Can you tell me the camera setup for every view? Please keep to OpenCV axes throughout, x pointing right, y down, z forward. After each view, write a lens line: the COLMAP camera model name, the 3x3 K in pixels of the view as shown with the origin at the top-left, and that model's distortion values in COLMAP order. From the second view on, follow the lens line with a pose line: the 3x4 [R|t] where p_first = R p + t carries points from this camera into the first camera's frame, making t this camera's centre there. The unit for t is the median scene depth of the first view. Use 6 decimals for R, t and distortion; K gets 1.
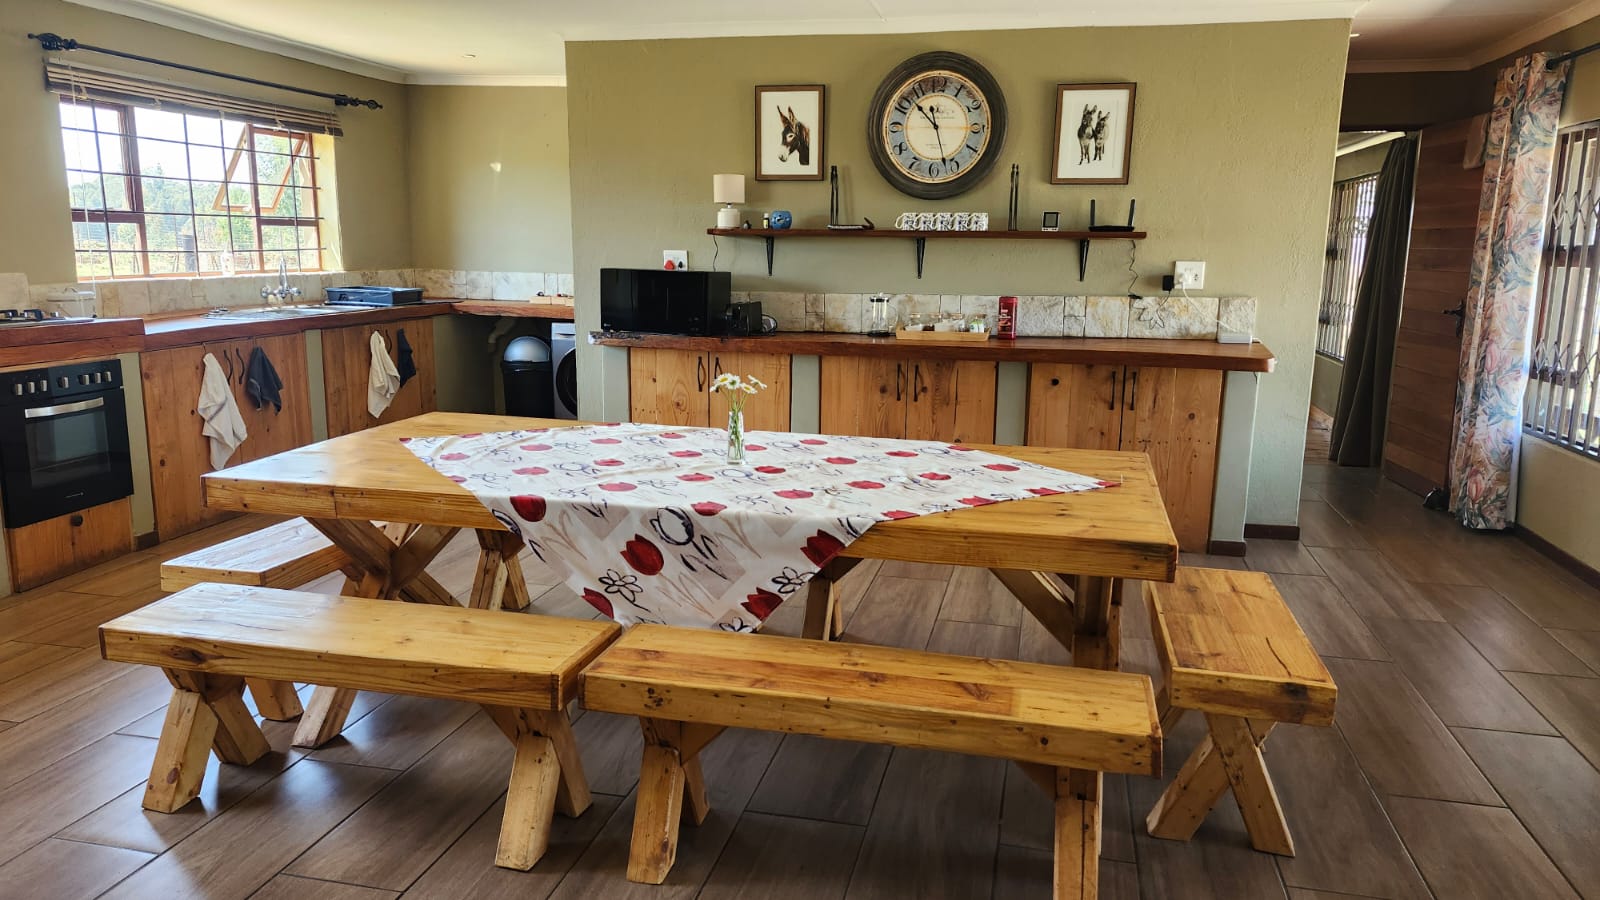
lens RADIAL K [[1098.9, 0, 793.3], [0, 1098.9, 450.1], [0, 0, 1]] dist [0.119895, -0.135533]
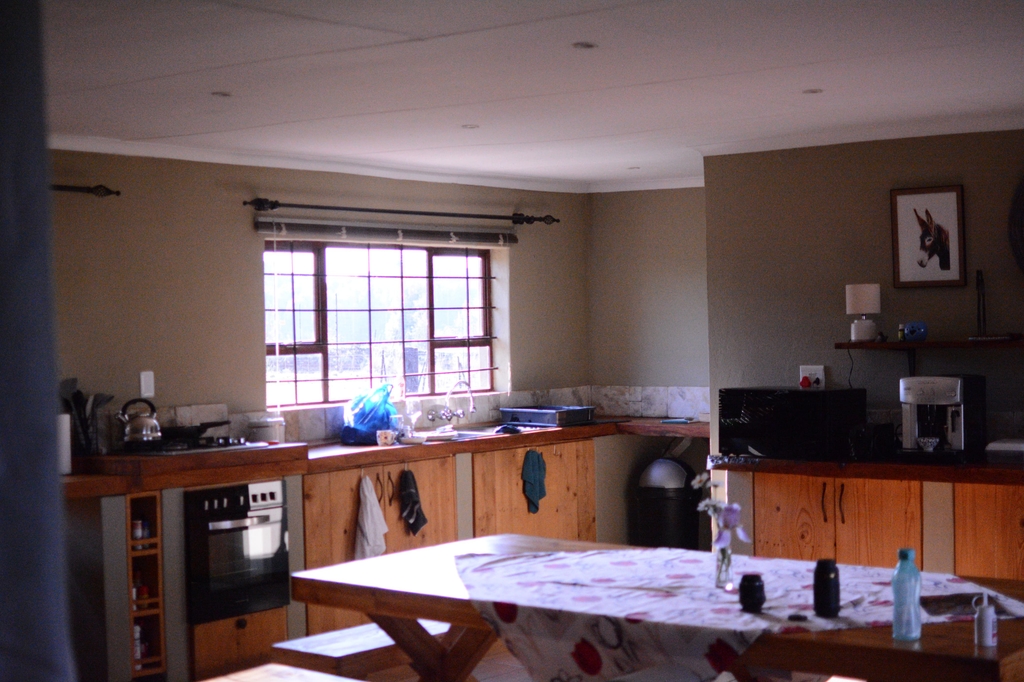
lens RADIAL K [[1570.6, 0, 512.0], [0, 1570.6, 341.0], [0, 0, 1]] dist [-0.173128, 0.062671]
pose [[0.897841, -0.026071, -0.439548, 0.253841], [-0.050243, 0.985660, -0.161091, 0.018417], [0.437445, 0.166718, 0.883655, -0.256918]]
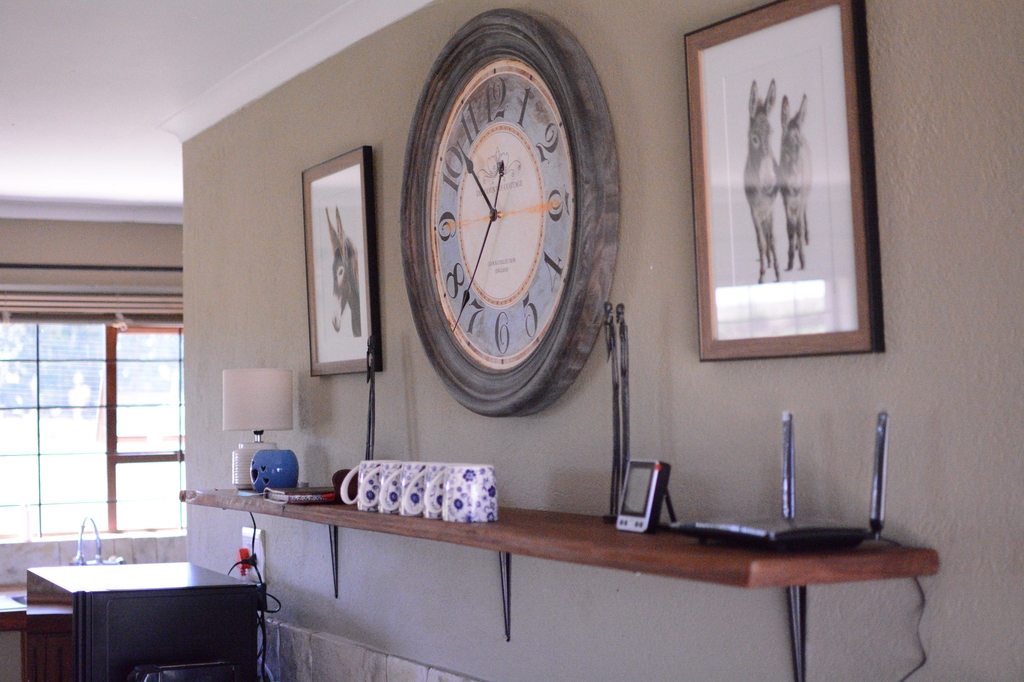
lens RADIAL K [[1570.6, 0, 512.0], [0, 1570.6, 341.0], [0, 0, 1]] dist [-0.173128, 0.062671]
pose [[0.663379, -0.061112, -0.745784, 0.494508], [-0.109766, 0.977931, -0.177772, -0.166452], [0.740189, 0.199792, 0.642030, 0.700209]]
